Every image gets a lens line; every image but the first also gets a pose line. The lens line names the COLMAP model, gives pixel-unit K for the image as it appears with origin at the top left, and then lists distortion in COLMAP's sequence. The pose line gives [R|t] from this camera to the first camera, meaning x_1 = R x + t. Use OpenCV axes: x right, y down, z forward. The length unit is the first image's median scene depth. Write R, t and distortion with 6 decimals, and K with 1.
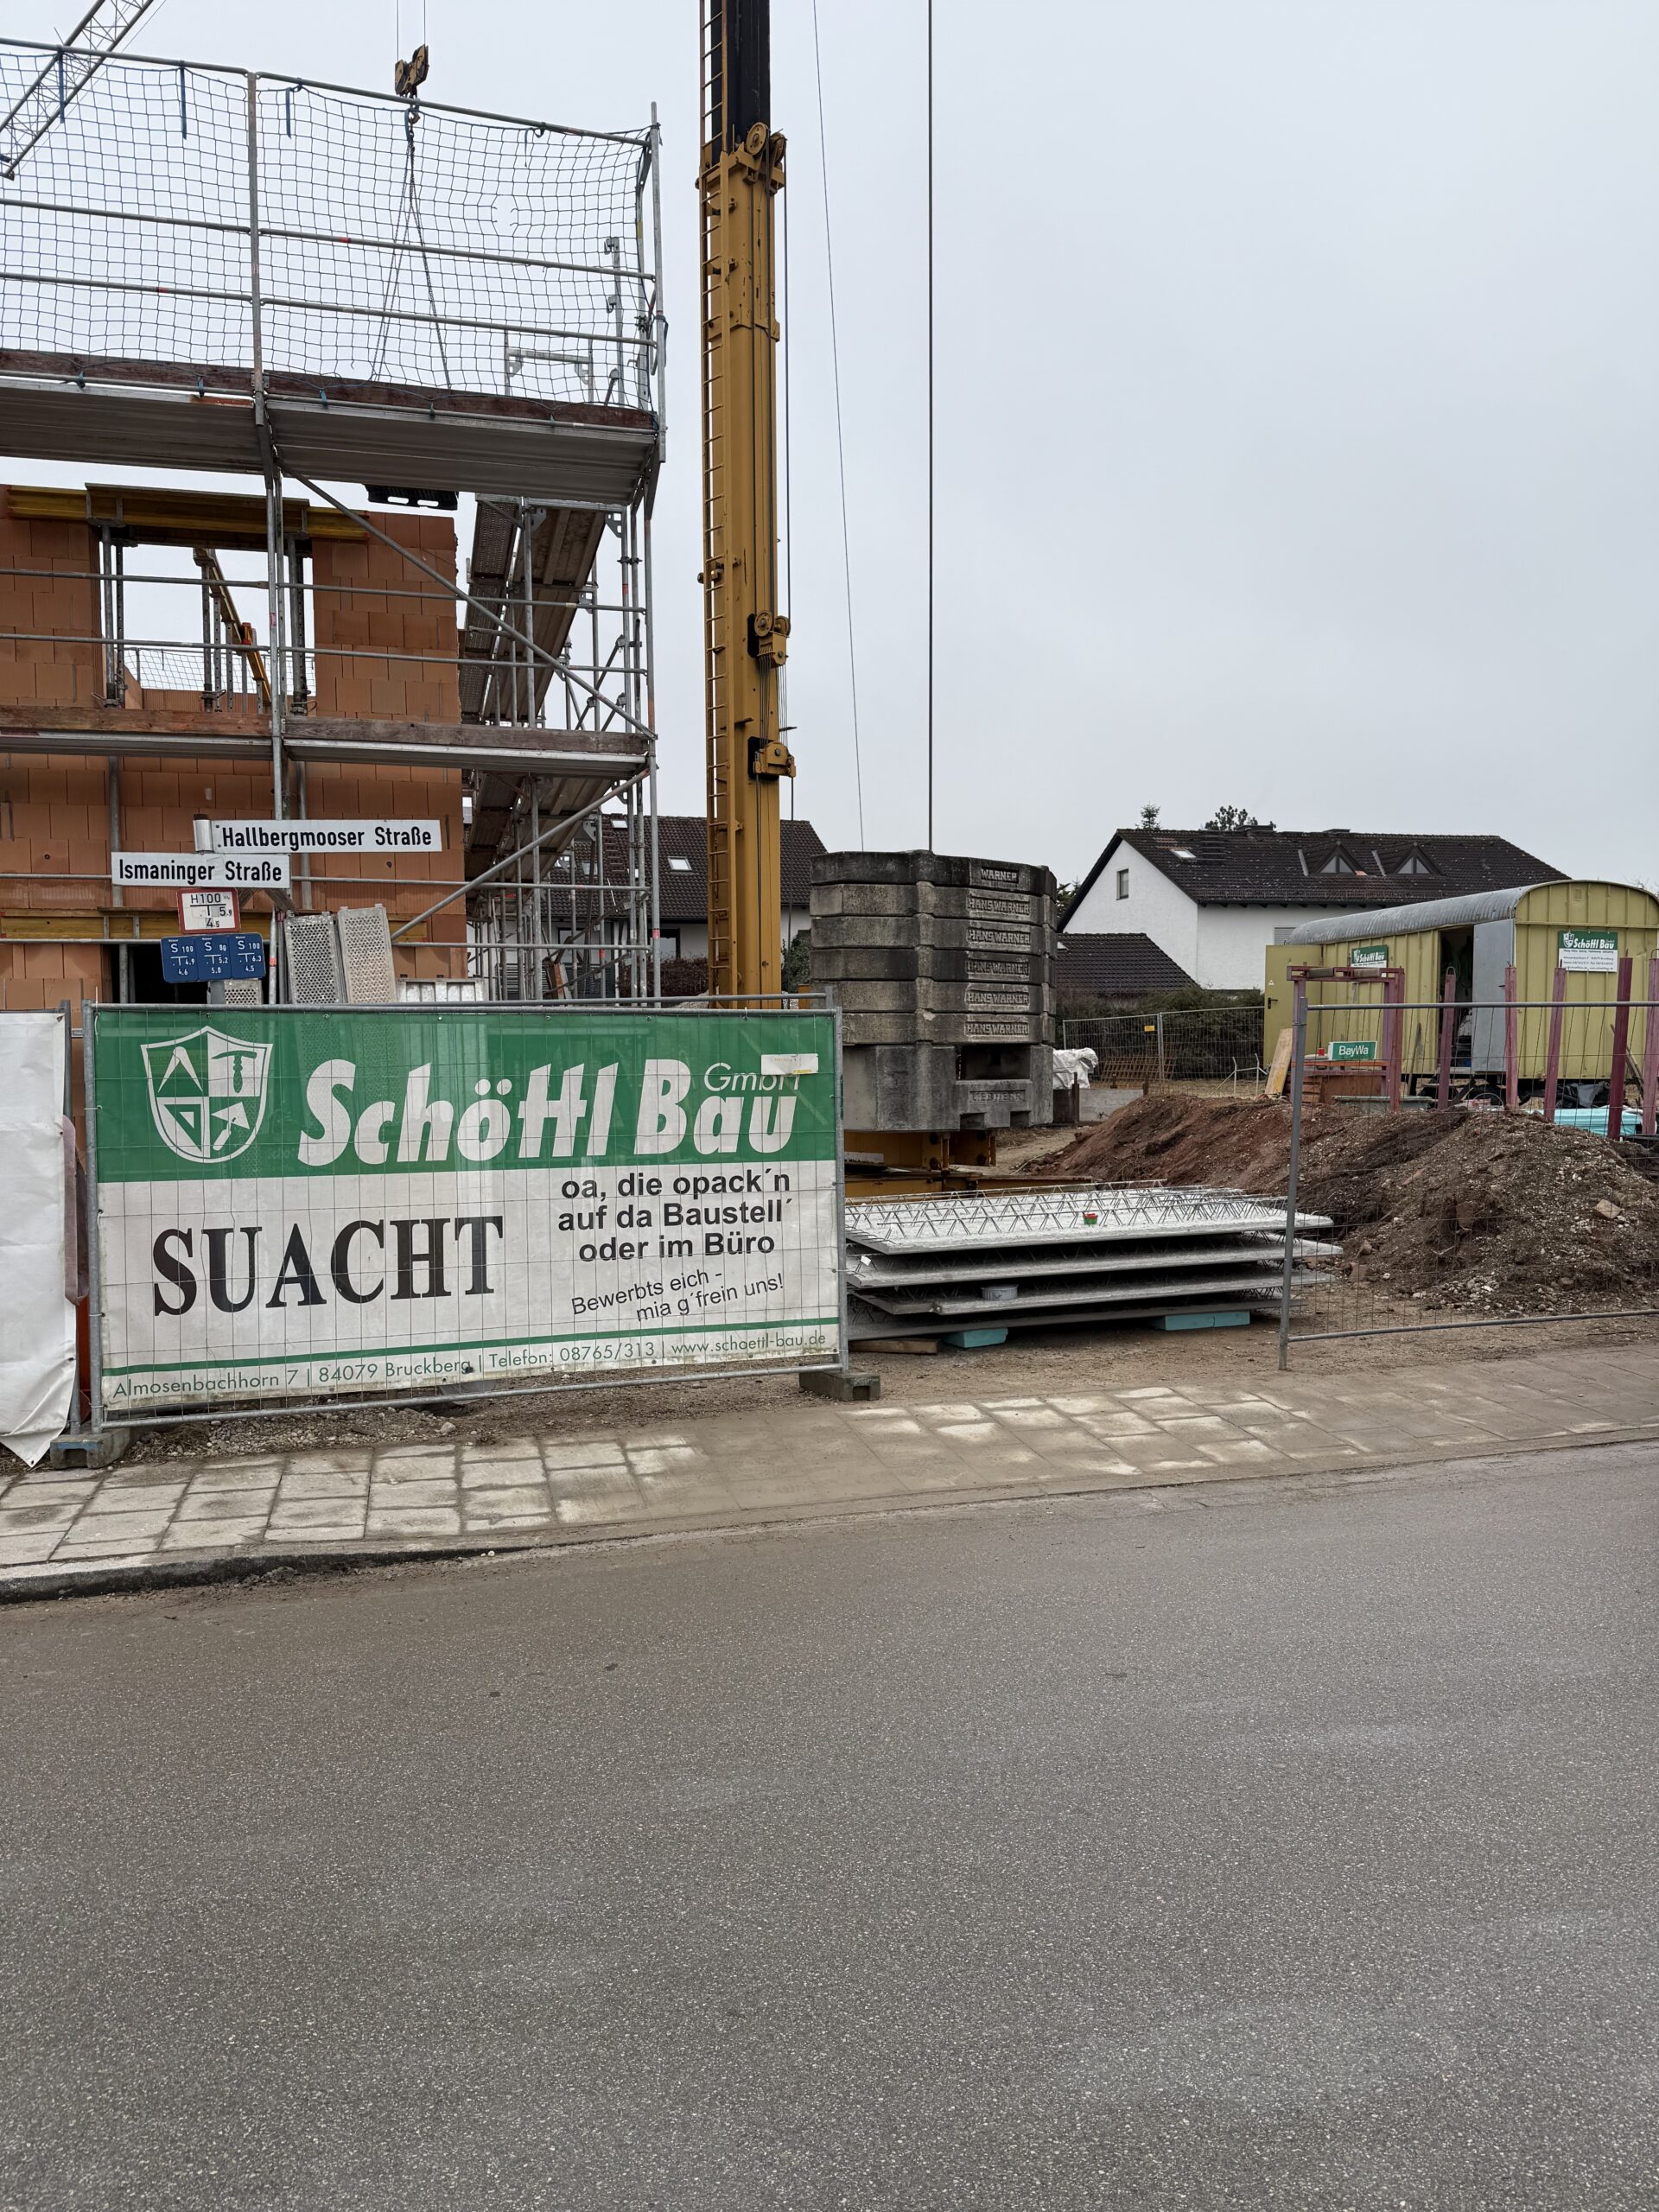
lens RADIAL K [[1585.5, 0, 856.4], [0, 1585.5, 1111.2], [0, 0, 1]] dist [0.099813, -0.094646]
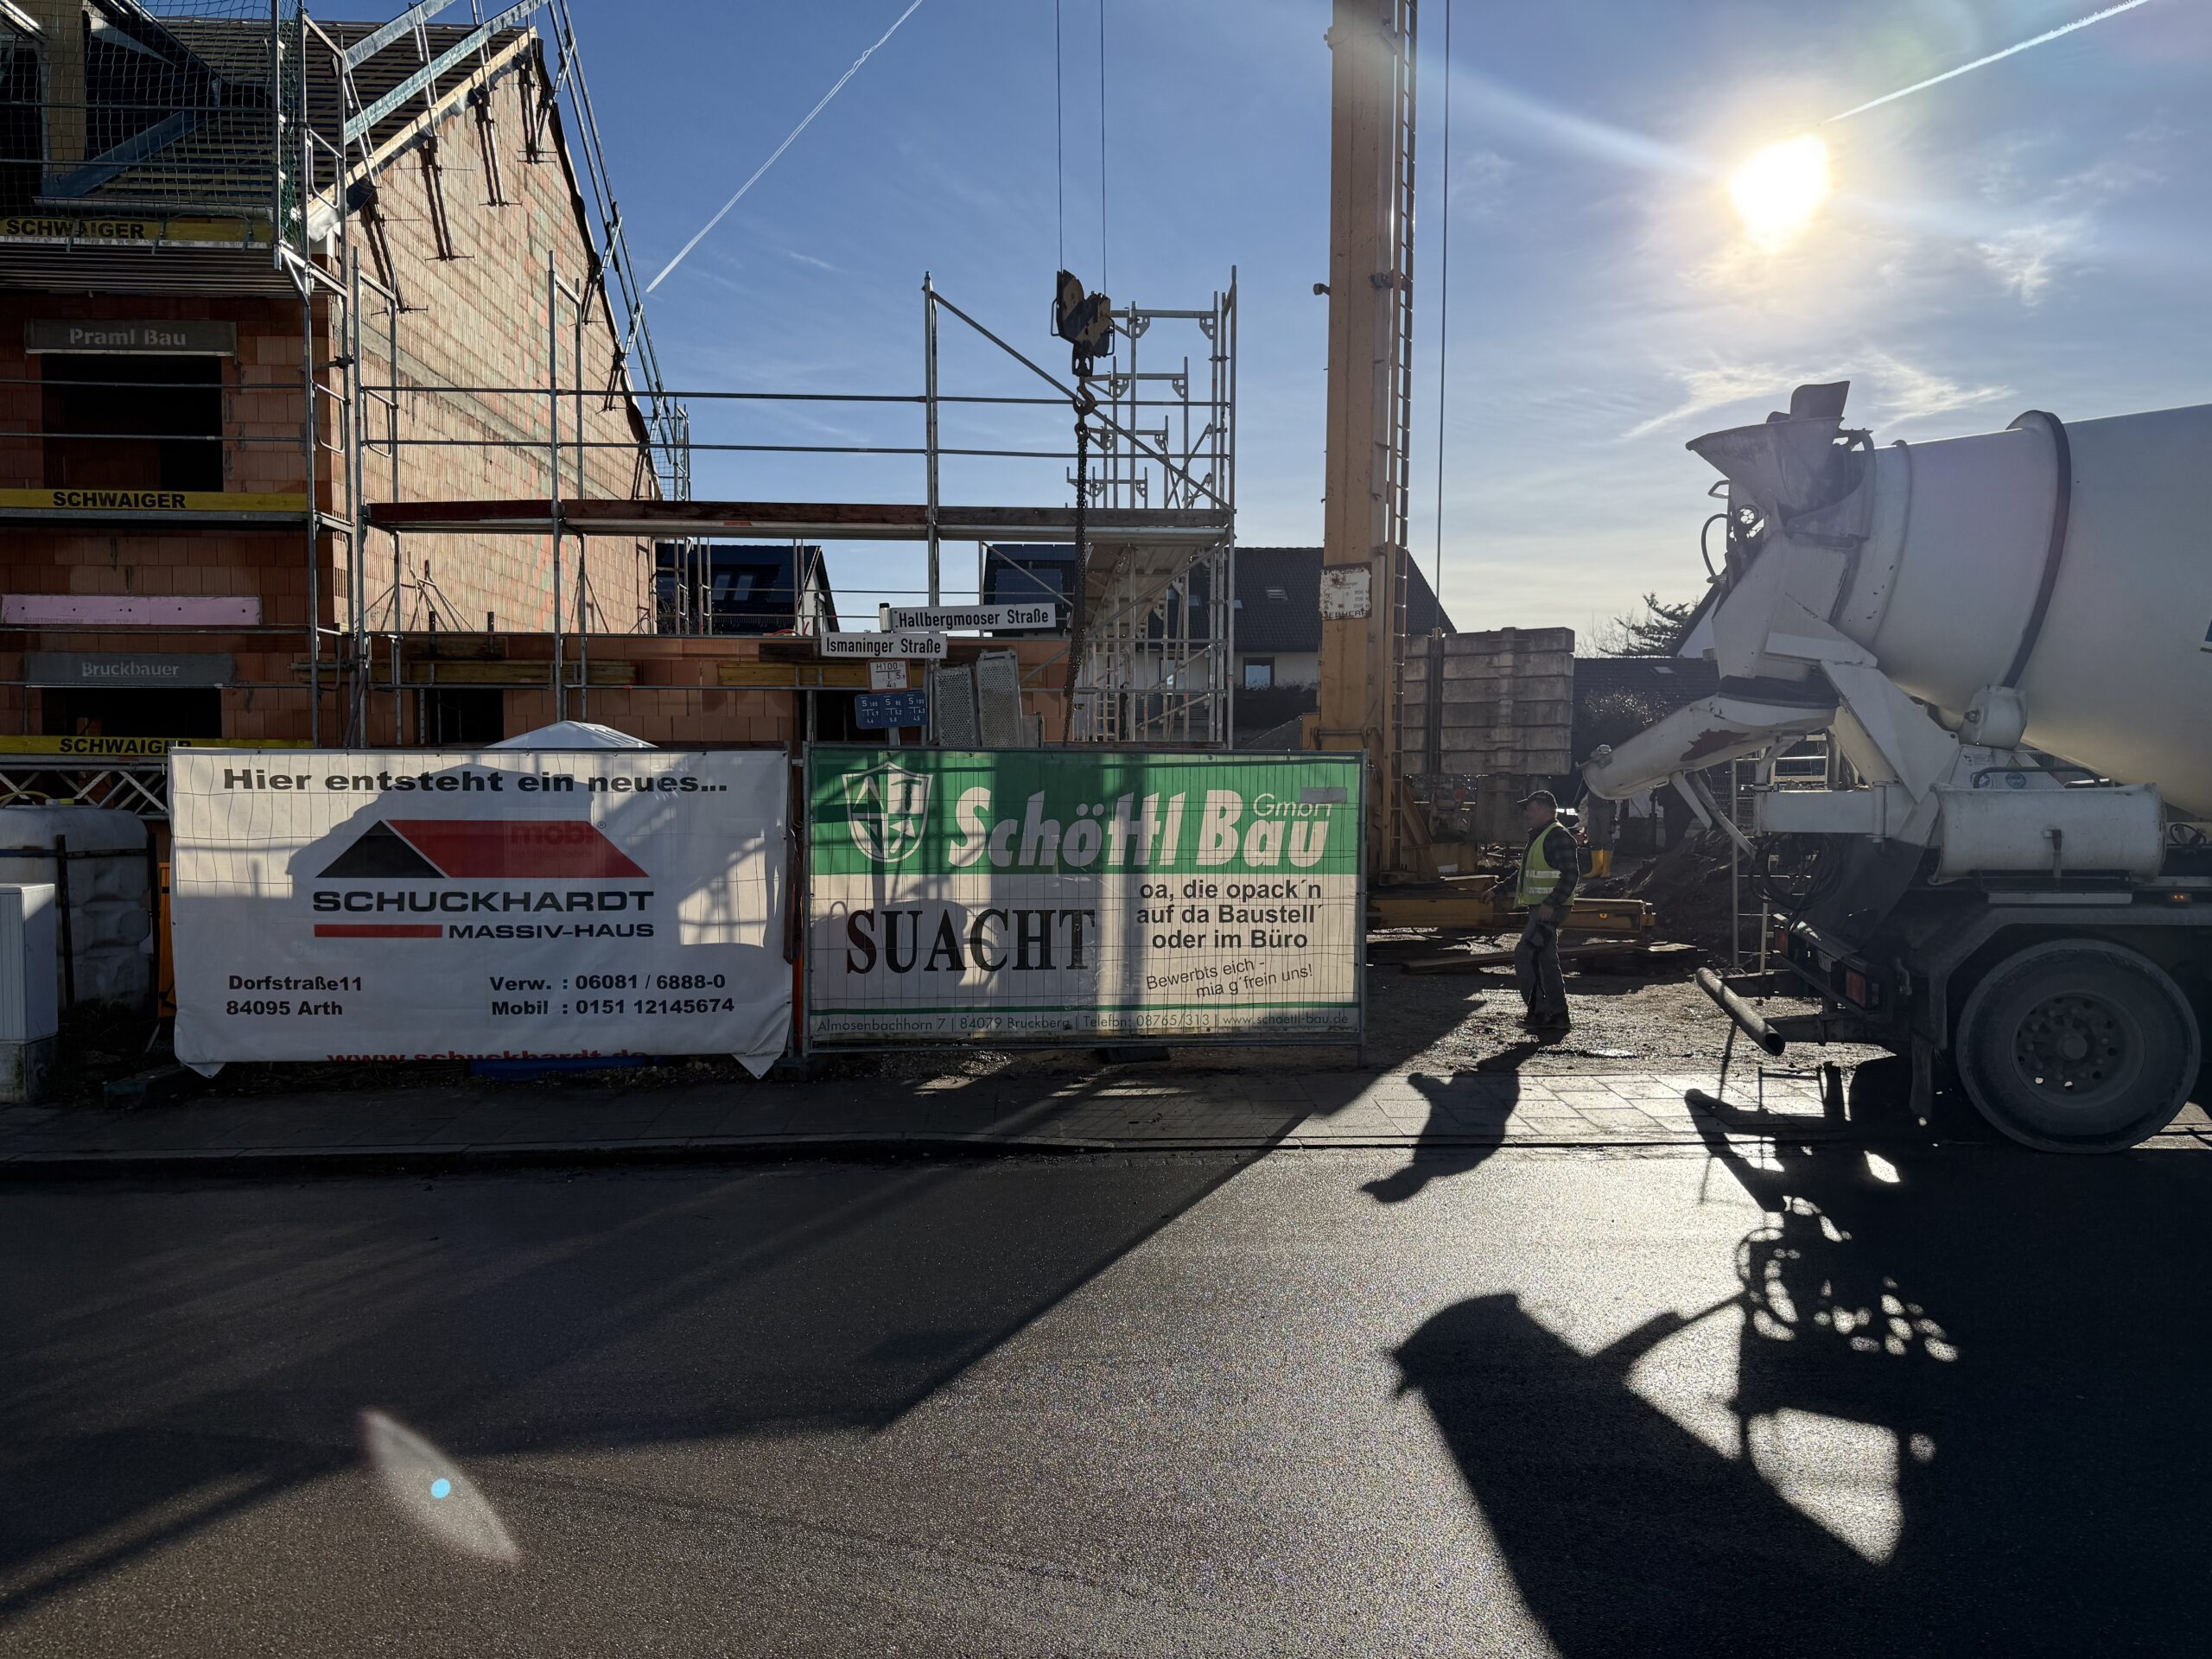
lens RADIAL K [[1585.5, 0, 1121.2], [0, 1585.5, 824.0], [0, 0, 1]] dist [0.099813, -0.094646]
pose [[0.978415, 0.019464, -0.205732, 0.060240], [-0.019904, 0.999802, -0.000069, -0.003732], [0.205690, 0.004162, 0.978608, -0.245025]]
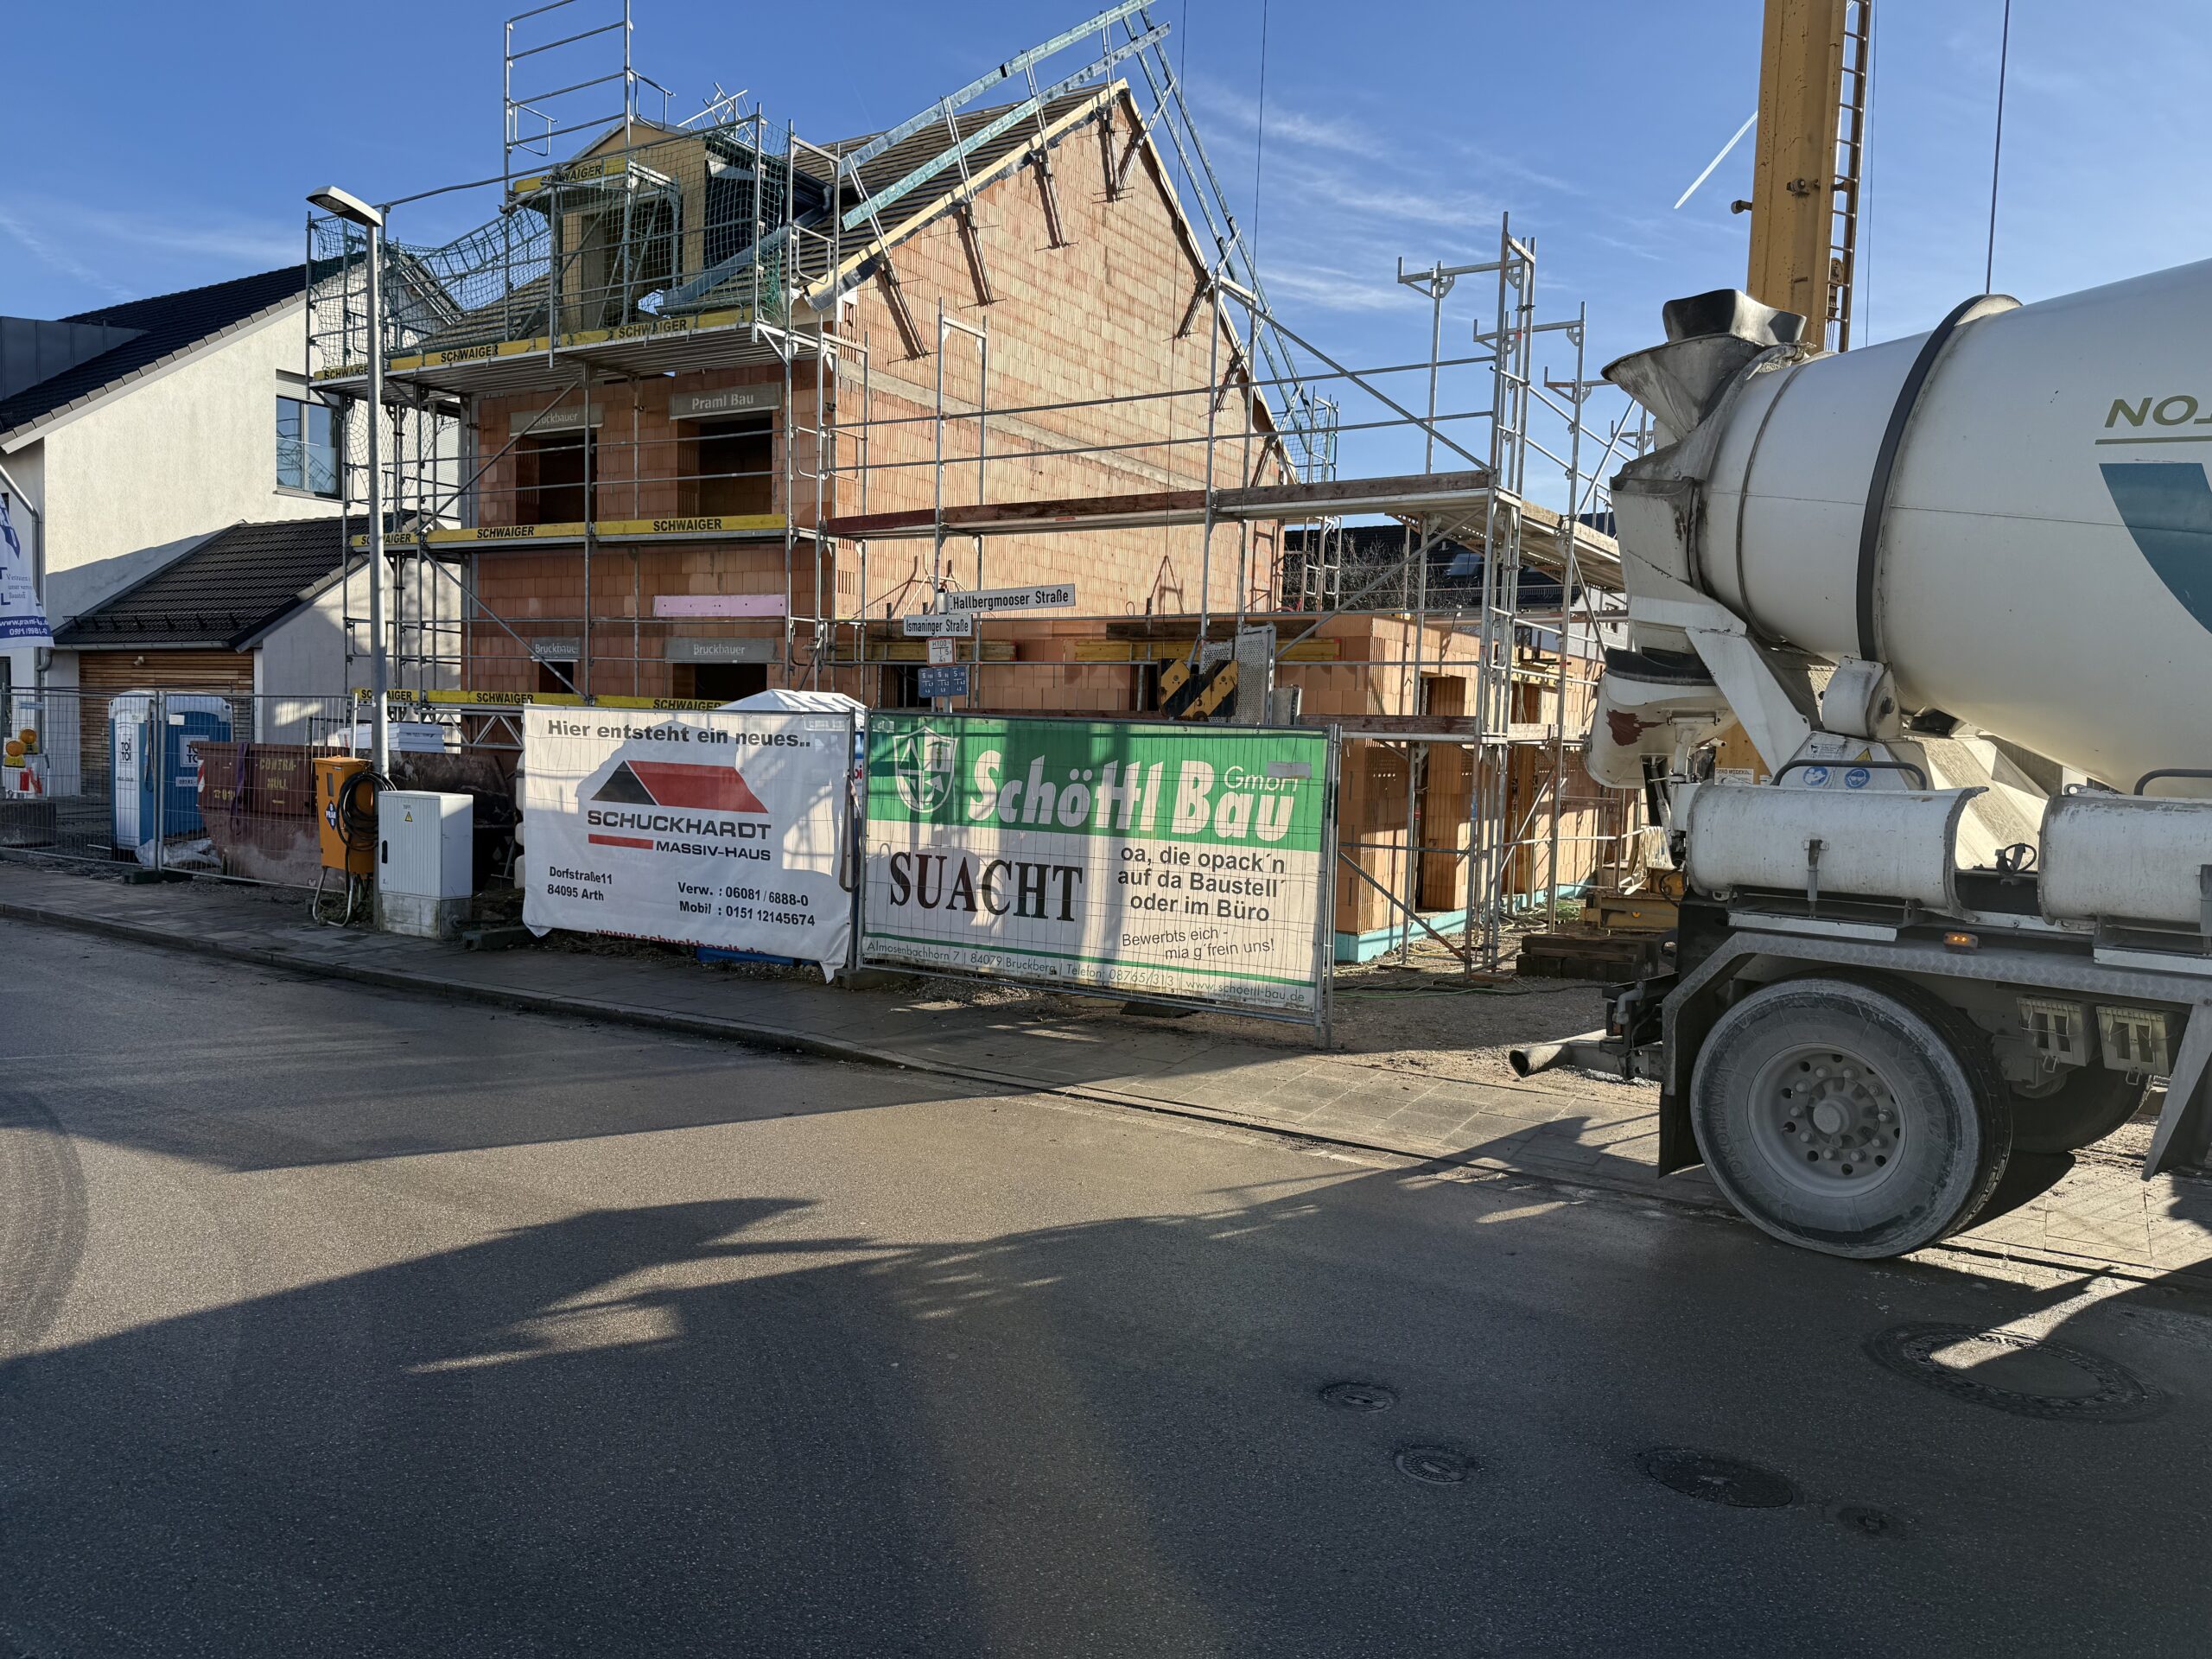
lens RADIAL K [[1585.5, 0, 1081.7], [0, 1585.5, 840.8], [0, 0, 1]] dist [0.099813, -0.094646]
pose [[0.673841, 0.084306, -0.734051, 0.773495], [-0.065420, 0.996375, 0.054380, -0.032016], [0.735975, 0.011378, 0.676914, 0.059827]]
